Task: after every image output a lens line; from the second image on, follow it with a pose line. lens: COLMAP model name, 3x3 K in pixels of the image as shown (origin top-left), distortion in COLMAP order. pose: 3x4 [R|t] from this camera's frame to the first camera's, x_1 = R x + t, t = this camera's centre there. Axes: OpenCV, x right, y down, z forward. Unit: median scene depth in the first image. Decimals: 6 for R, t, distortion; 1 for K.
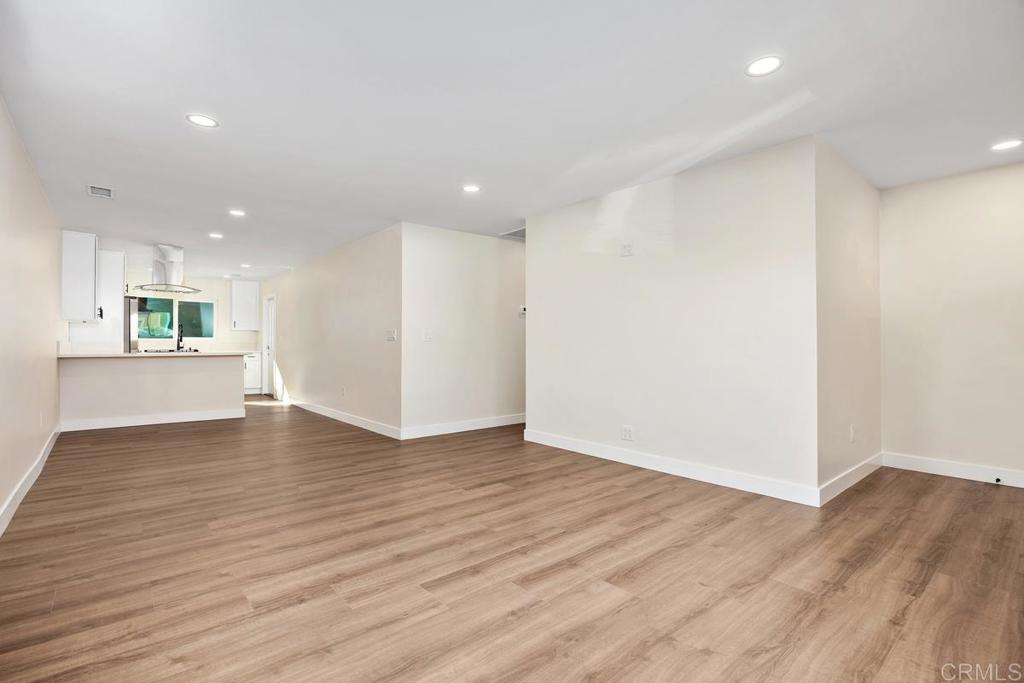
lens RADIAL K [[473.0, 0, 506.2], [0, 473.0, 343.0], [0, 0, 1]] dist [-0.002669, 0.000112]
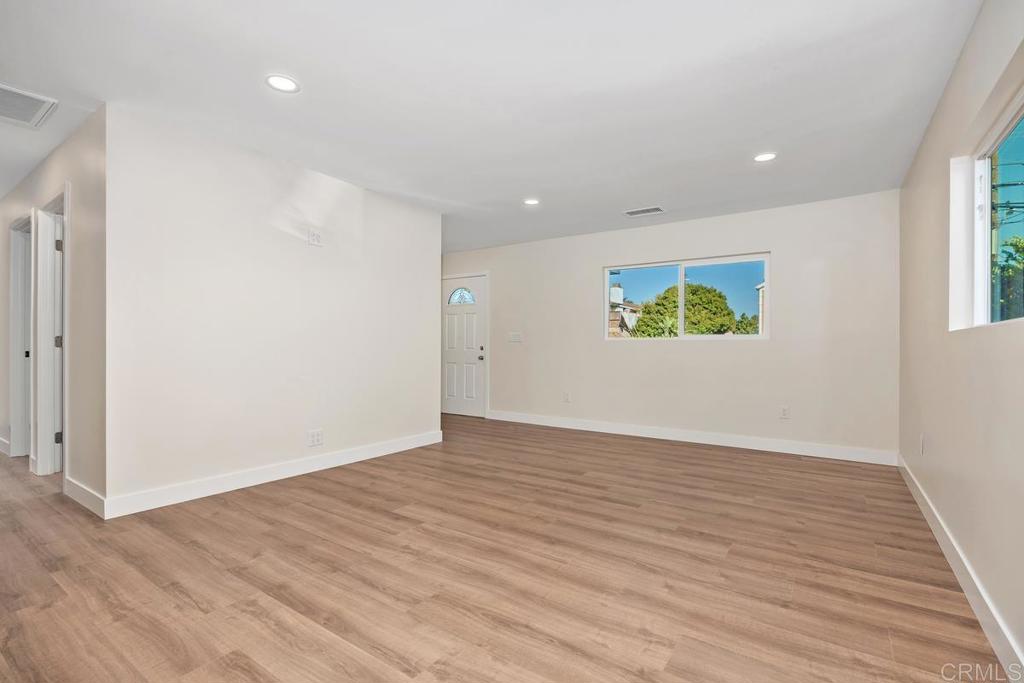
lens RADIAL K [[473.0, 0, 505.5], [0, 473.0, 346.4], [0, 0, 1]] dist [-0.002669, 0.000112]
pose [[-0.259077, -0.000684, 0.965856, -1.211674], [-0.013694, 0.999902, -0.002965, 0.010283], [-0.965760, -0.013995, -0.259061, 1.438763]]
